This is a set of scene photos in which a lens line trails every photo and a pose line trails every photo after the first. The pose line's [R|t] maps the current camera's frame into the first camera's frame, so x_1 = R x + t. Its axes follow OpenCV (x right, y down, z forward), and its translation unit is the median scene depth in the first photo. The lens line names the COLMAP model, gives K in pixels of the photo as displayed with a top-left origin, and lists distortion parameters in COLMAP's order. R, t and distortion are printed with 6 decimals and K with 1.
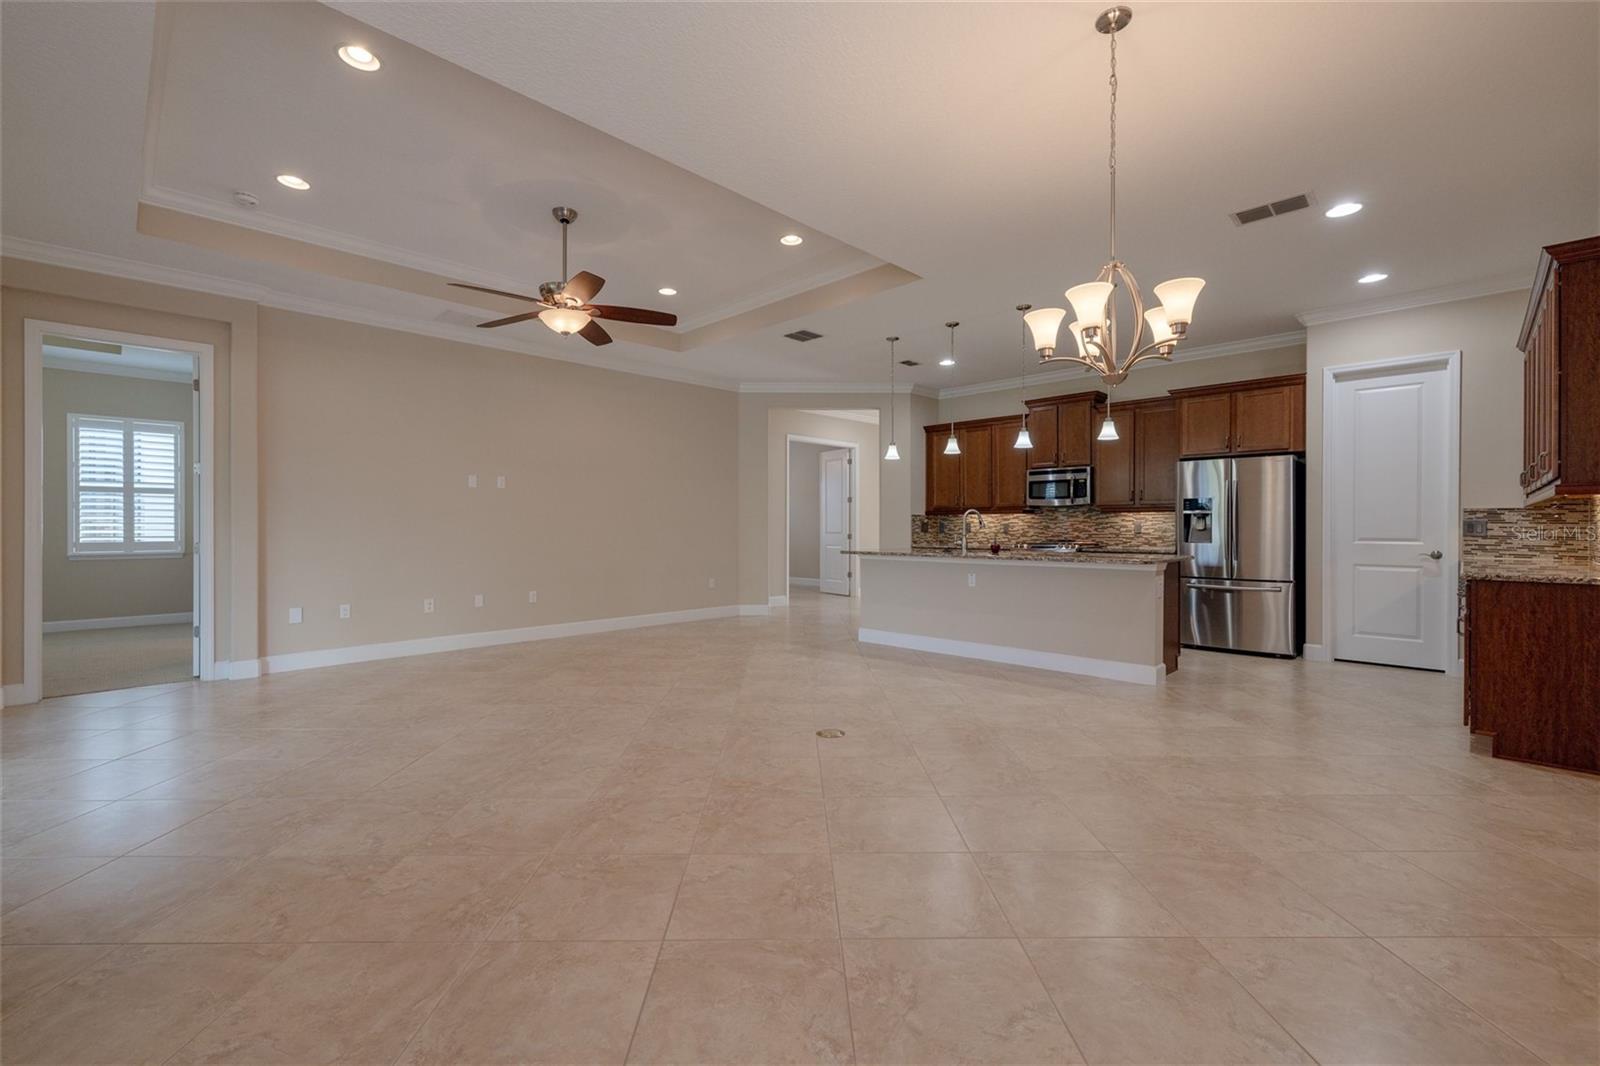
lens RADIAL K [[685.3, 0, 796.7], [0, 685.3, 527.4], [0, 0, 1]] dist [0.002058, 0.000464]
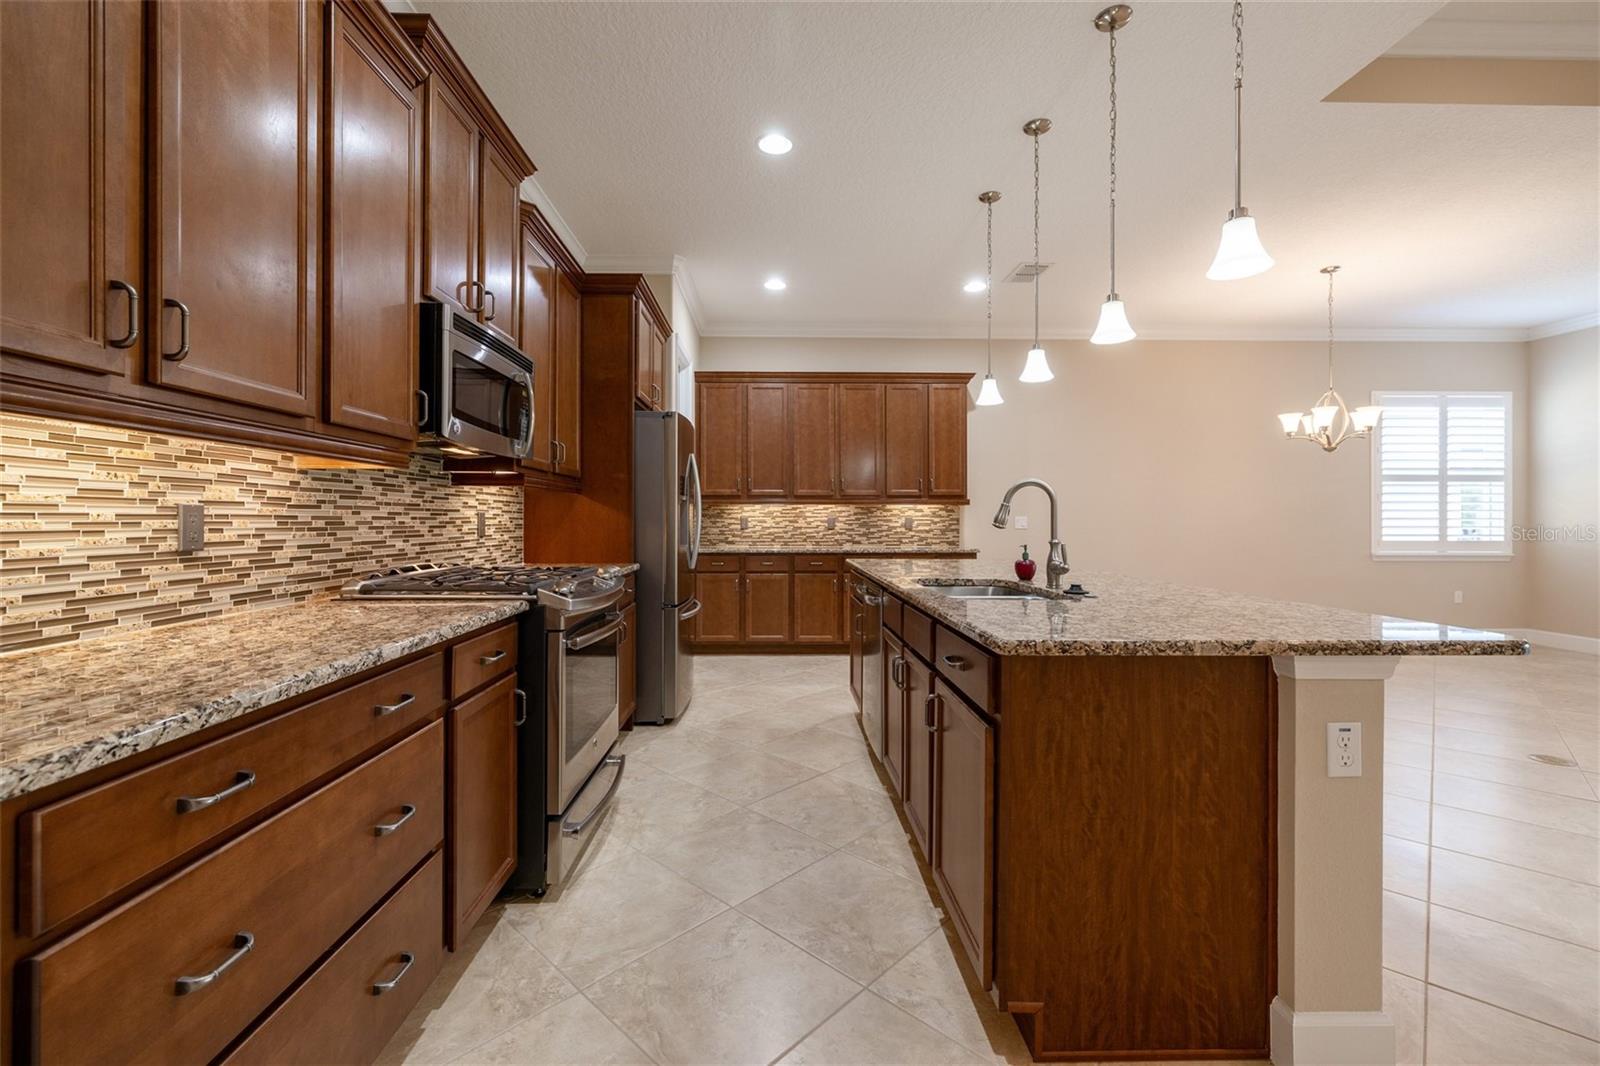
lens RADIAL K [[673.6, 0, 789.4], [0, 673.6, 517.8], [0, 0, 1]] dist [0.001001, 0.000277]
pose [[-0.716423, 0.001719, 0.697664, 0.081149], [-0.000483, 0.999996, -0.002959, -0.002142], [-0.697666, -0.002457, -0.716419, 1.312946]]
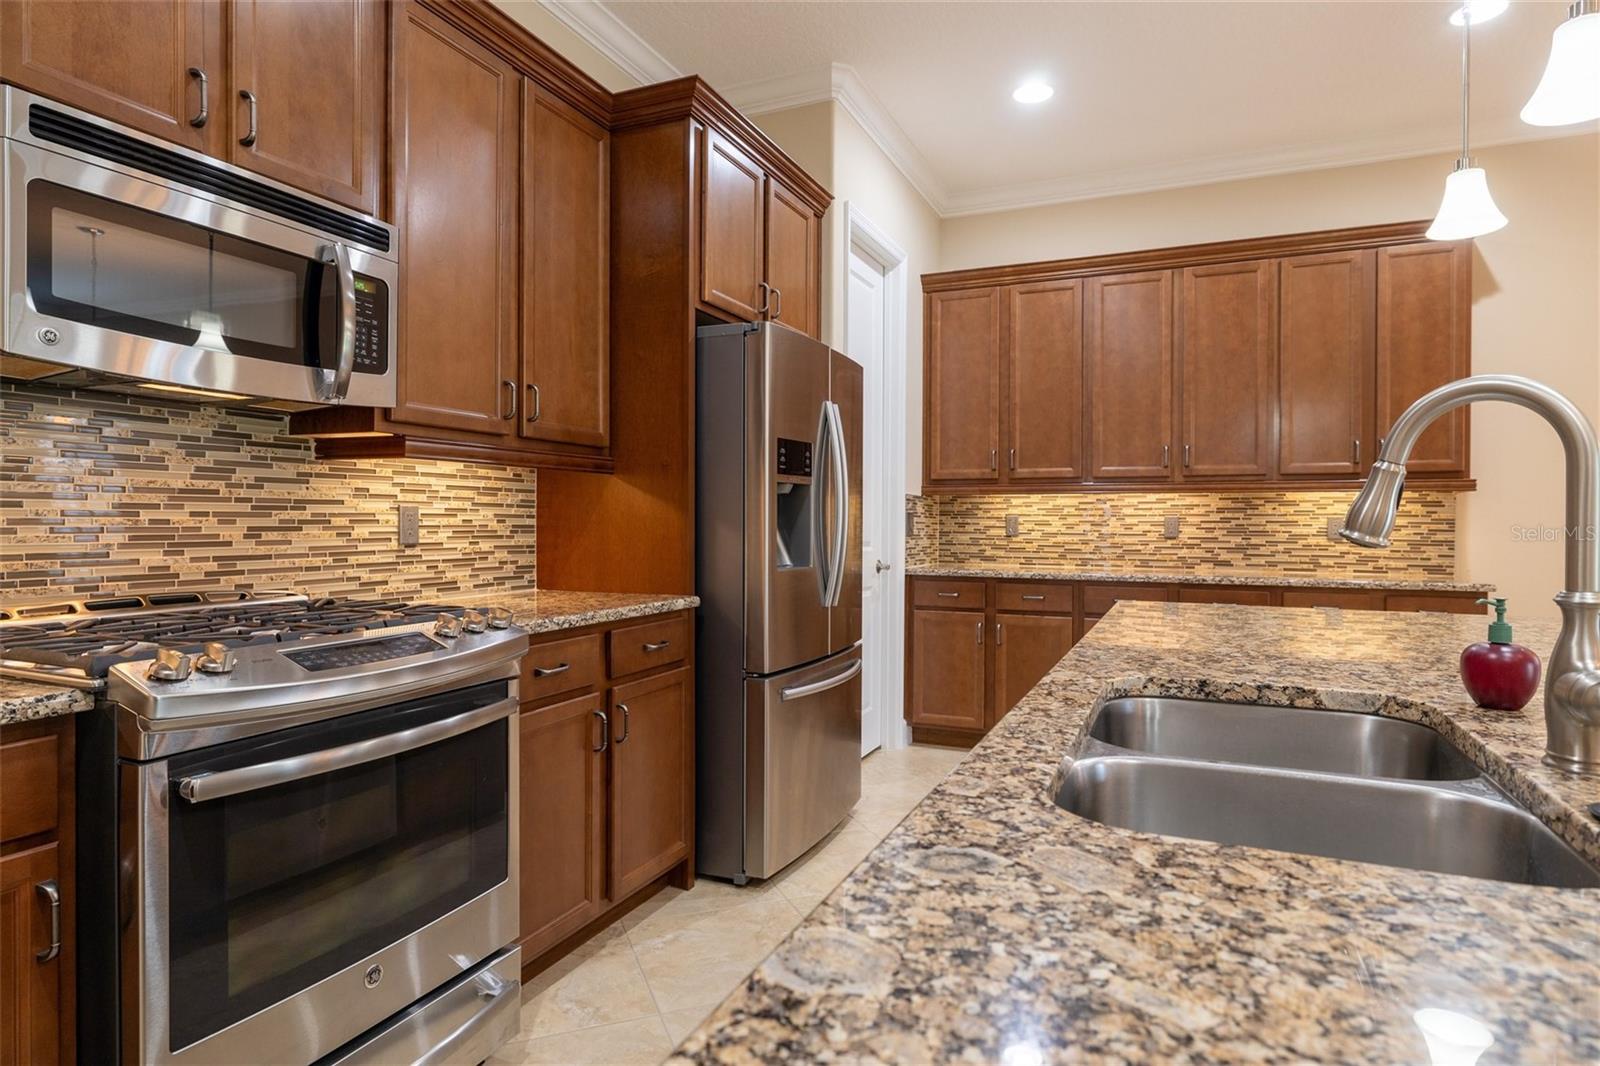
lens RADIAL K [[904.8, 0, 801.2], [0, 904.8, 526.5], [0, 0, 1]] dist [0.002109, -0.000693]
pose [[-0.354288, -0.008455, 0.935098, 0.147891], [-0.004213, 0.999963, 0.007446, -0.001905], [-0.935127, -0.001302, -0.354310, 1.107618]]
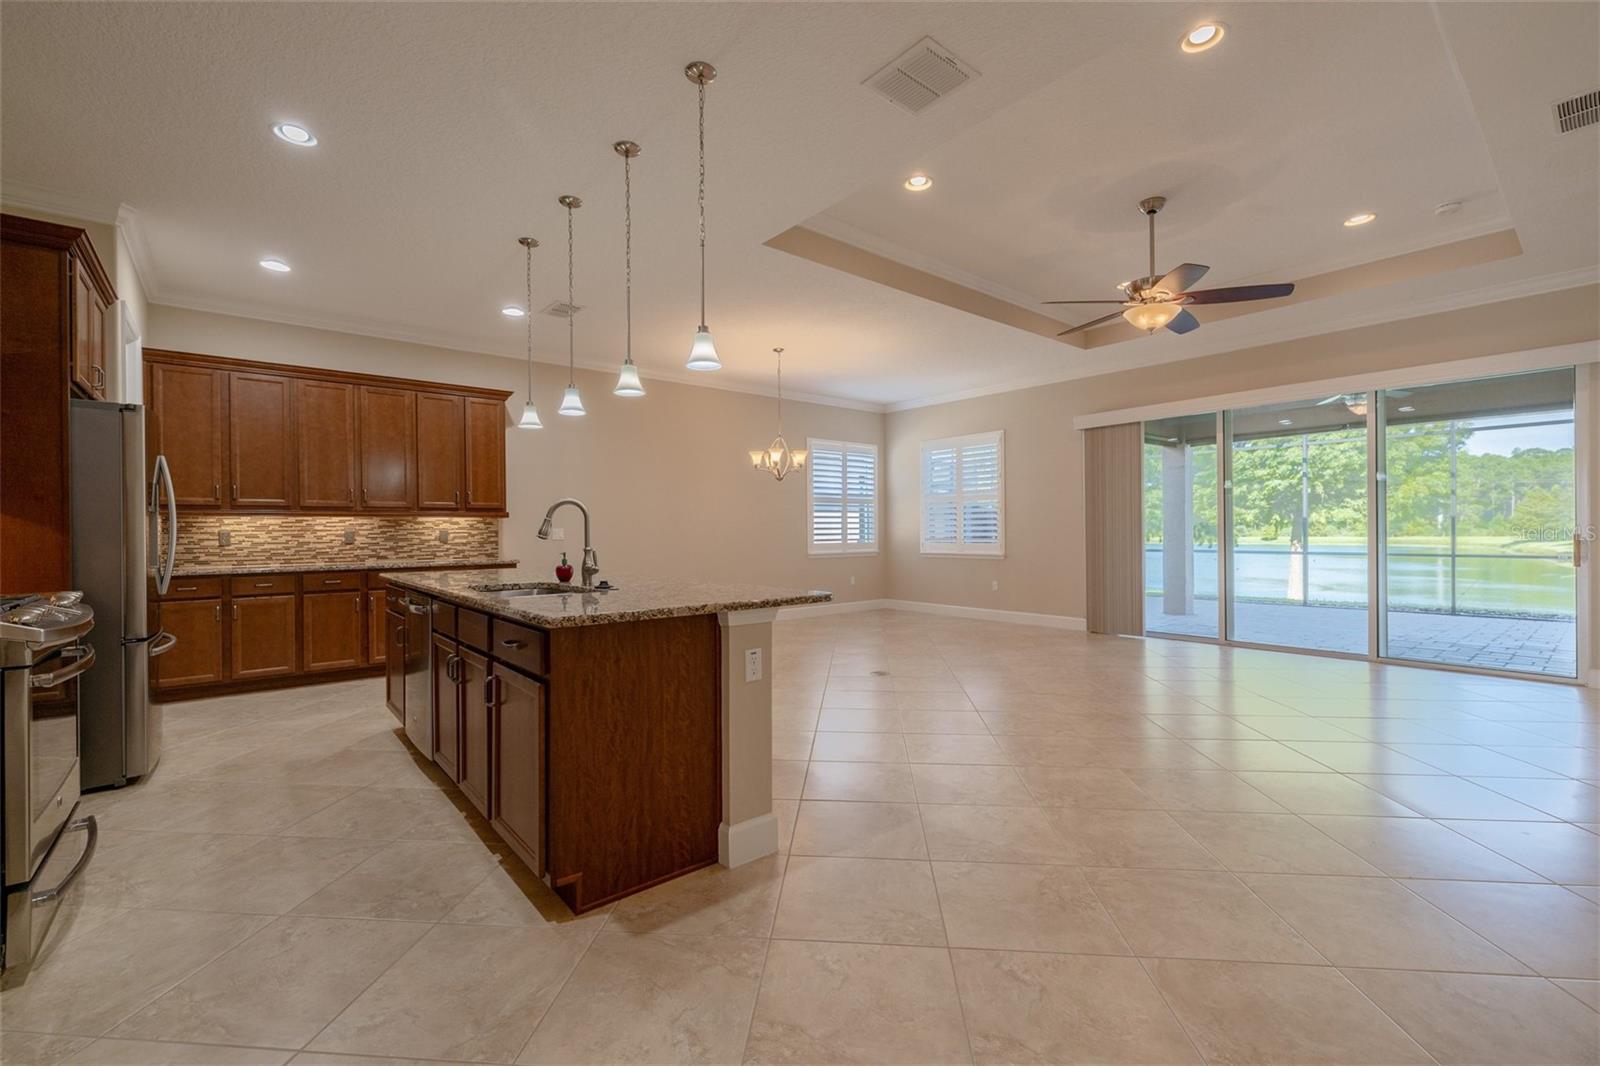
lens RADIAL K [[675.2, 0, 793.9], [0, 675.2, 531.5], [0, 0, 1]] dist [0.000607, 0.000131]
pose [[-0.994741, 0.008276, 0.102085, 0.045745], [0.008621, 0.999959, 0.002938, -0.002465], [-0.102057, 0.003802, -0.994771, 1.395289]]
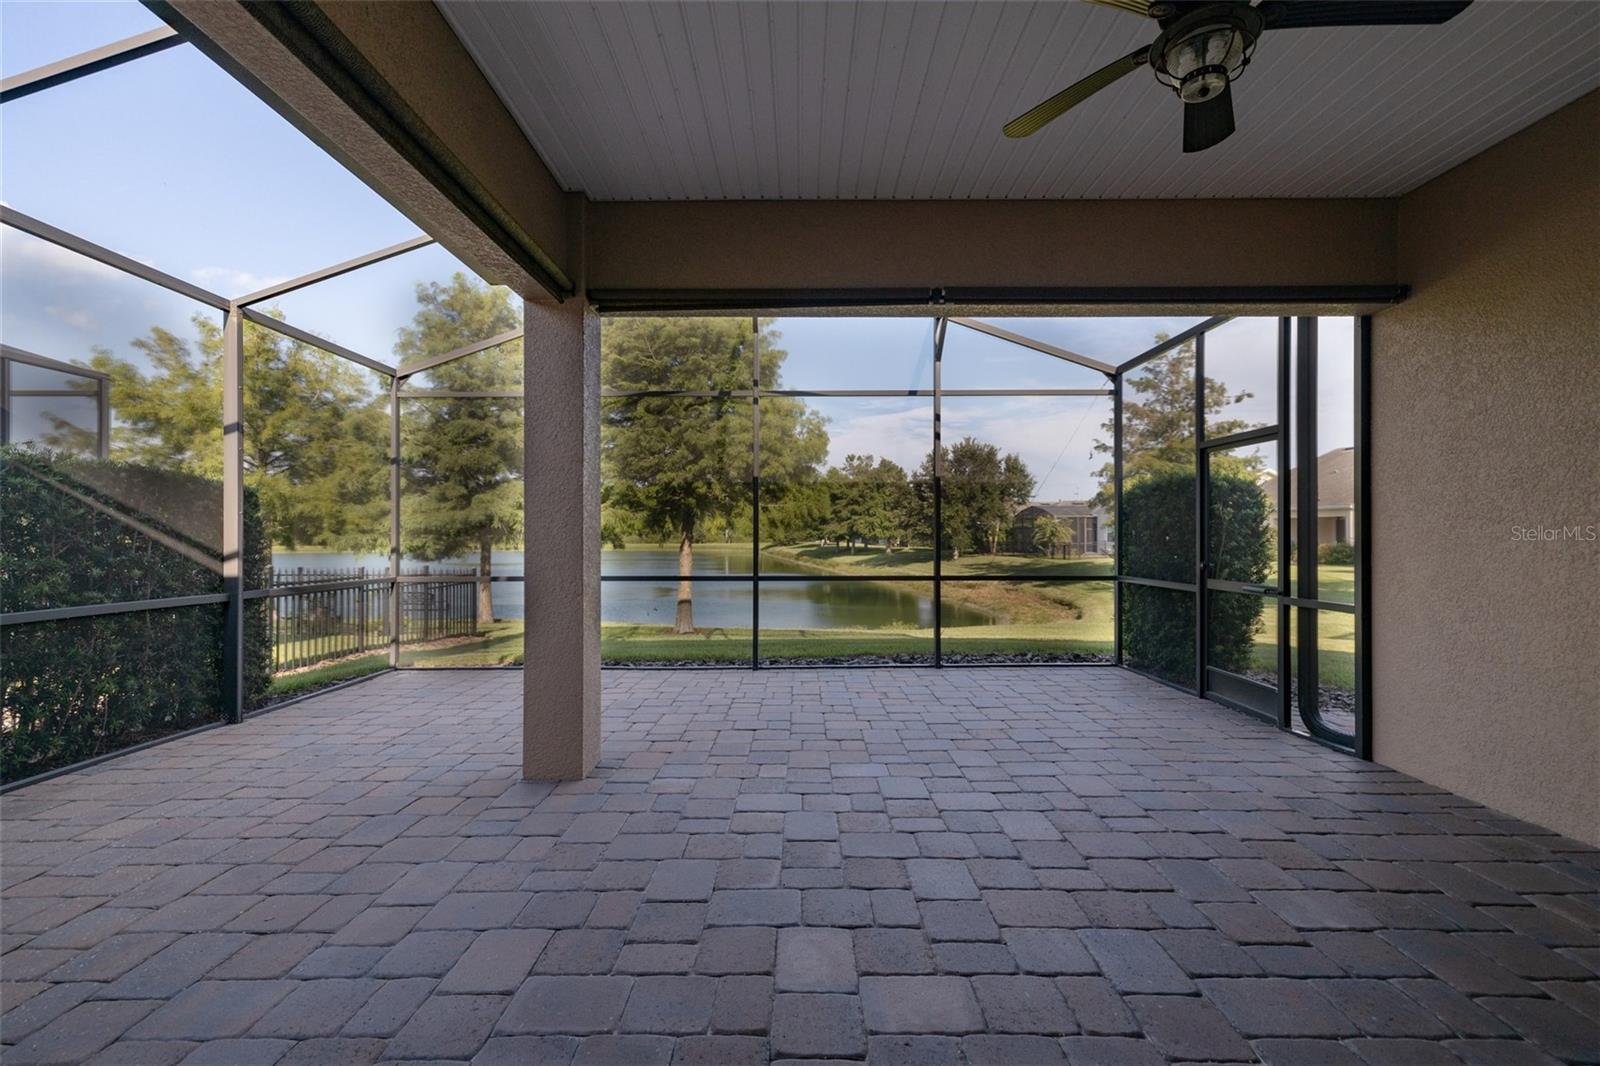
lens RADIAL K [[669.5, 0, 798.8], [0, 669.5, 529.7], [0, 0, 1]] dist [0.002008, 0.000373]
pose [[-0.714690, -0.004125, -0.699429, -0.431137], [-0.000397, 0.999985, -0.005492, -0.000015], [0.699441, -0.003647, -0.714681, 0.317758]]
